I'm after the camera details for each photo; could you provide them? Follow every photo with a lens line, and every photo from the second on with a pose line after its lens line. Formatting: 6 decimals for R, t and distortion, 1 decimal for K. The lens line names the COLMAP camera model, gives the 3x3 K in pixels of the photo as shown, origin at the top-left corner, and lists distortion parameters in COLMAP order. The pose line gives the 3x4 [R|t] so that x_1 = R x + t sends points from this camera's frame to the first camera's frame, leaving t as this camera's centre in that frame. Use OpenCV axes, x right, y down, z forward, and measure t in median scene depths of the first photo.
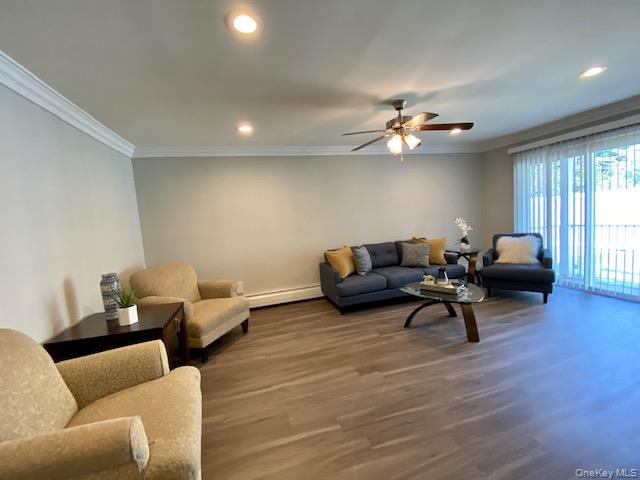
lens RADIAL K [[258.1, 0, 320.0], [0, 258.1, 237.0], [0, 0, 1]] dist [0.026415, -0.026379]
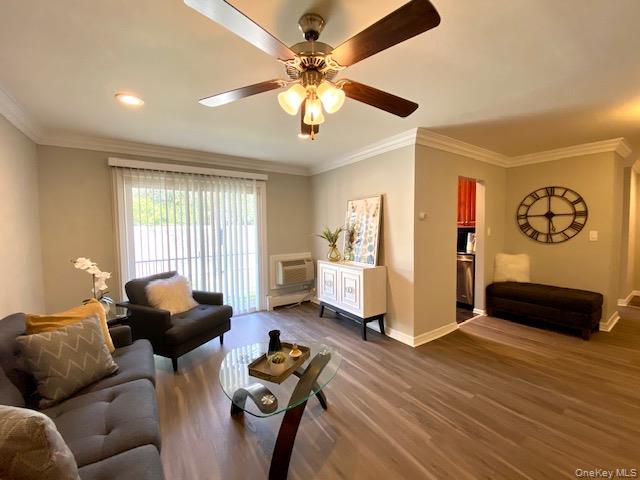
lens RADIAL K [[258.1, 0, 320.0], [0, 258.1, 237.0], [0, 0, 1]] dist [0.026415, -0.026379]
pose [[-0.299114, 0.039354, 0.953405, -0.126660], [0.113947, 0.993473, -0.005259, -0.073016], [-0.947389, 0.107065, -0.301646, 0.878932]]
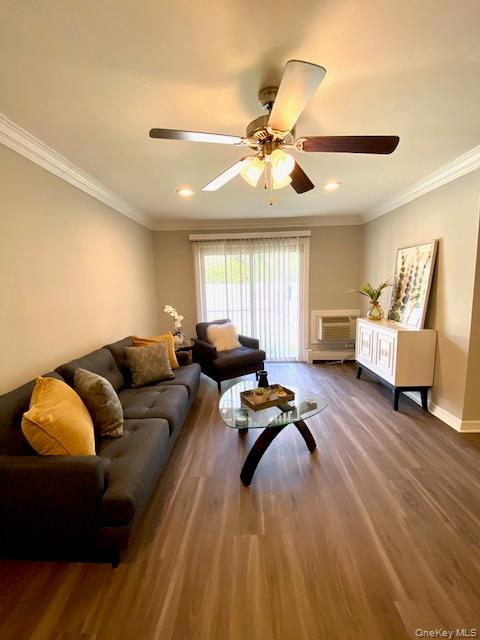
lens RADIAL K [[258.1, 0, 239.6], [0, 258.1, 317.9], [0, 0, 1]] dist [0.026415, -0.026379]
pose [[0.307976, -0.050983, 0.950027, -0.194999], [0.083422, 0.996164, 0.026416, -0.047991], [-0.947730, 0.071117, 0.311048, 0.684267]]
